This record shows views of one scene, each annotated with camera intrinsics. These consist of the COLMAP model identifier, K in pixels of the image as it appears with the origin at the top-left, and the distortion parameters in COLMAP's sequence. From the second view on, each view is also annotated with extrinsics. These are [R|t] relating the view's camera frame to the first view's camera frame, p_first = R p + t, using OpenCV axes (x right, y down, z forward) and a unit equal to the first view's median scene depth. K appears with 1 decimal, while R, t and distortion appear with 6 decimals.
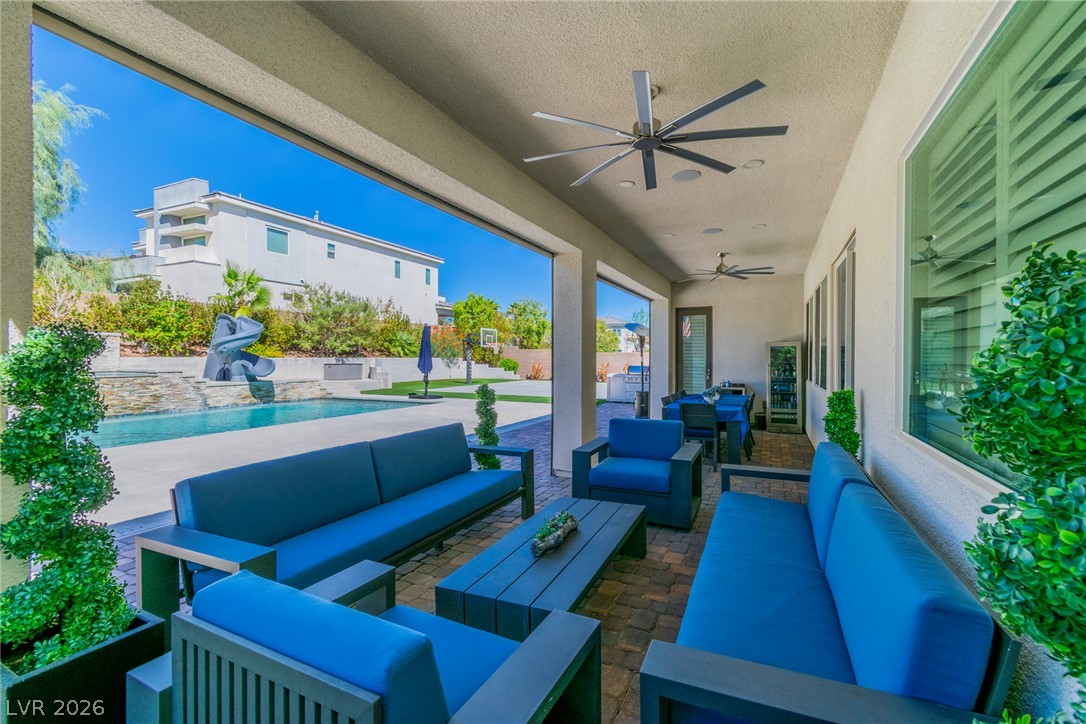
lens RADIAL K [[480.6, 0, 543.0], [0, 480.6, 362.0], [0, 0, 1]] dist [0.002802, -0.000028]
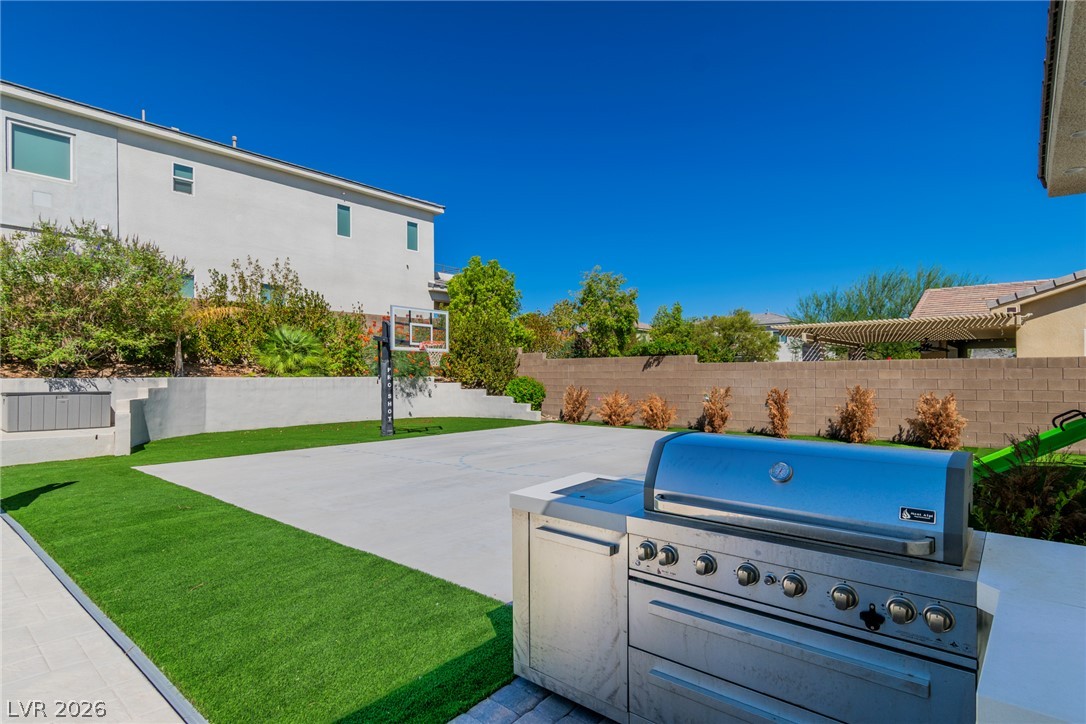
lens RADIAL K [[560.9, 0, 543.4], [0, 560.9, 372.8], [0, 0, 1]] dist [-0.002772, -0.000451]
pose [[0.966910, -0.005463, -0.255057, 0.127204], [0.002114, 0.999908, -0.013402, -0.005688], [0.255107, 0.012419, 0.966833, 0.591923]]
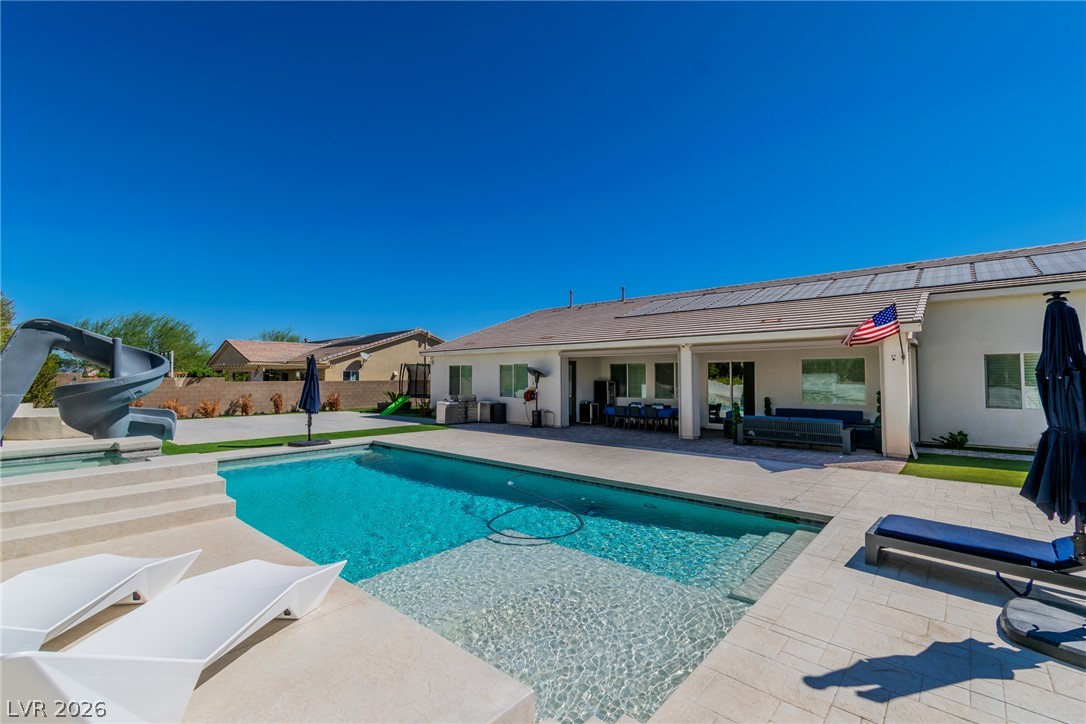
lens RADIAL K [[480.6, 0, 543.0], [0, 480.6, 362.0], [0, 0, 1]] dist [0.002802, -0.000028]
pose [[0.270151, 0.027594, 0.962422, -0.692639], [0.011166, 0.999432, -0.031789, -0.026177], [-0.962753, 0.019334, 0.269690, 0.281433]]
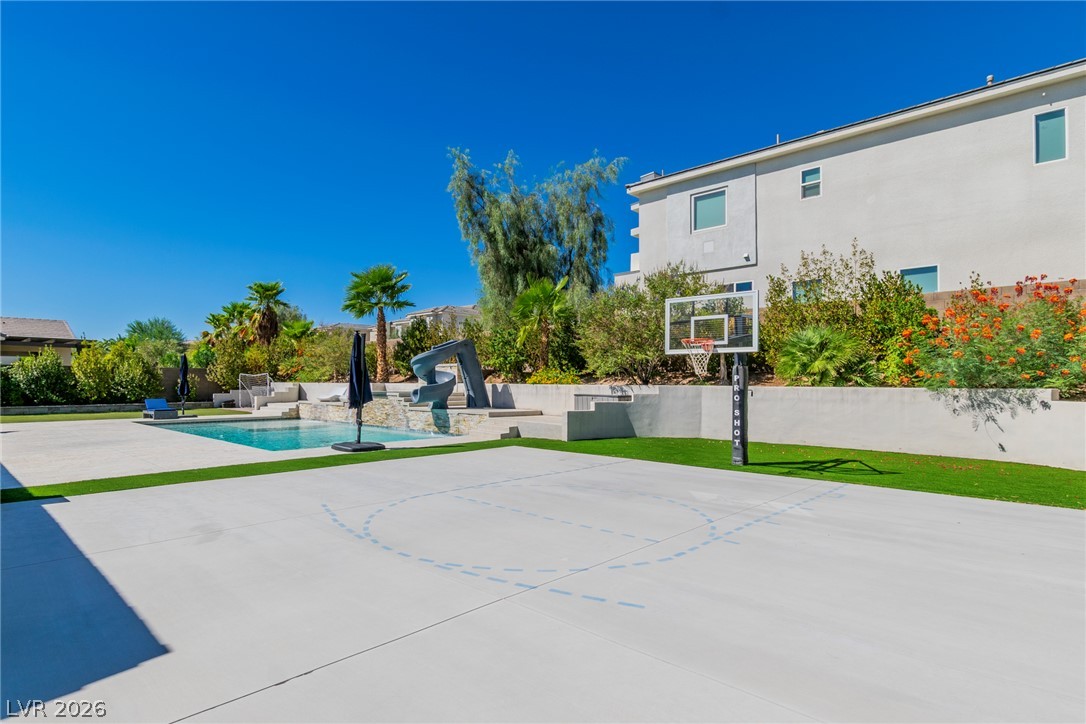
lens RADIAL K [[580.4, 0, 541.2], [0, 580.4, 378.6], [0, 0, 1]] dist [0.000693, -0.000339]
pose [[-0.310583, -0.006909, -0.950521, 0.299894], [-0.012262, 0.999920, -0.003262, -0.012876], [0.950467, 0.010642, -0.310642, 1.087265]]
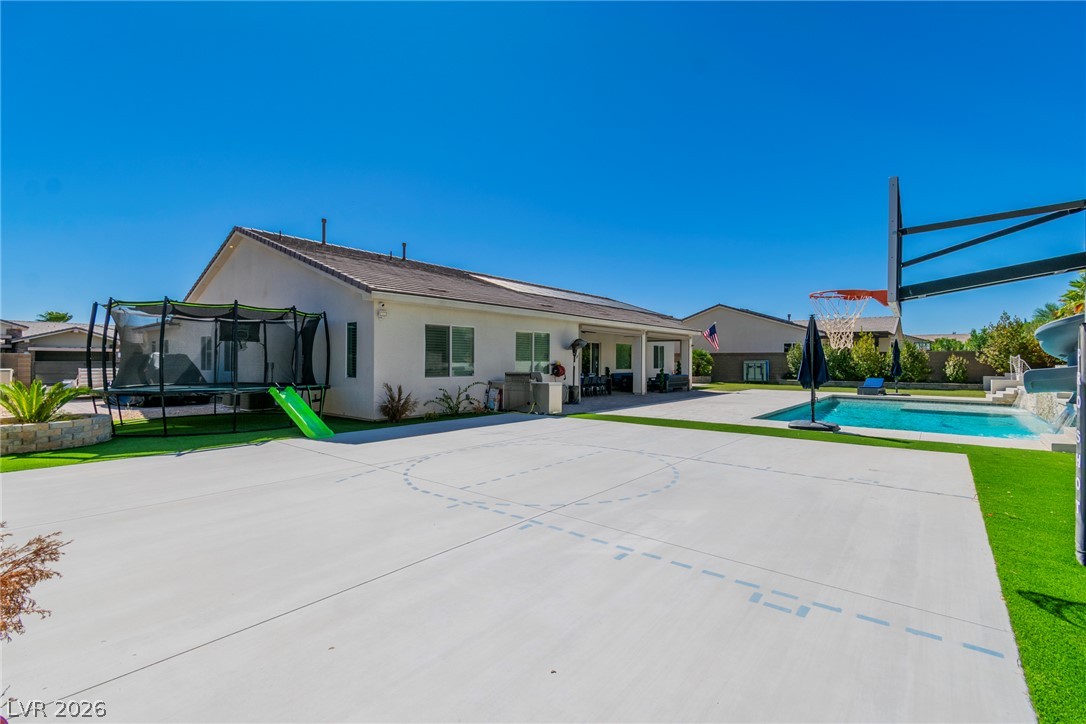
lens RADIAL K [[480.6, 0, 543.0], [0, 480.6, 362.0], [0, 0, 1]] dist [0.002802, -0.000028]
pose [[-0.969373, -0.006605, 0.245504, -0.034162], [-0.003843, 0.999924, 0.011728, -0.015387], [-0.245563, 0.010425, -0.969325, 1.282808]]
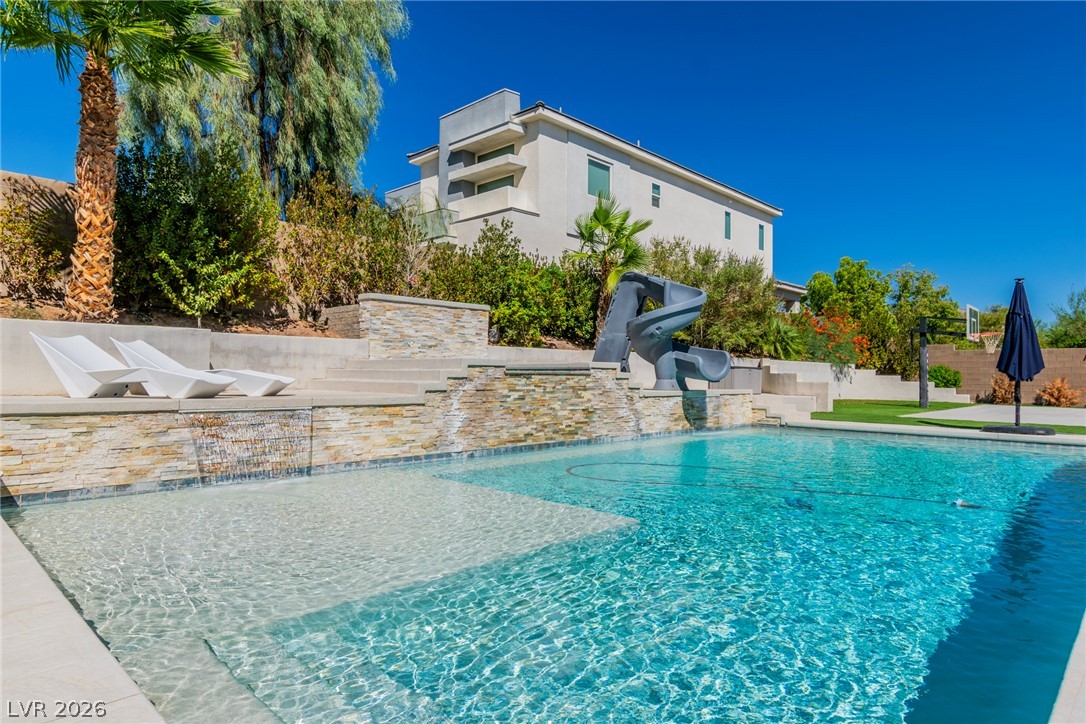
lens RADIAL K [[646.4, 0, 543.0], [0, 646.4, 362.0], [0, 0, 1]] dist [-0.005474, -0.000059]
pose [[0.947625, 0.003291, -0.319367, -0.363179], [-0.013198, 0.999496, -0.028860, 0.021736], [0.319111, 0.031563, 0.947191, 0.168036]]
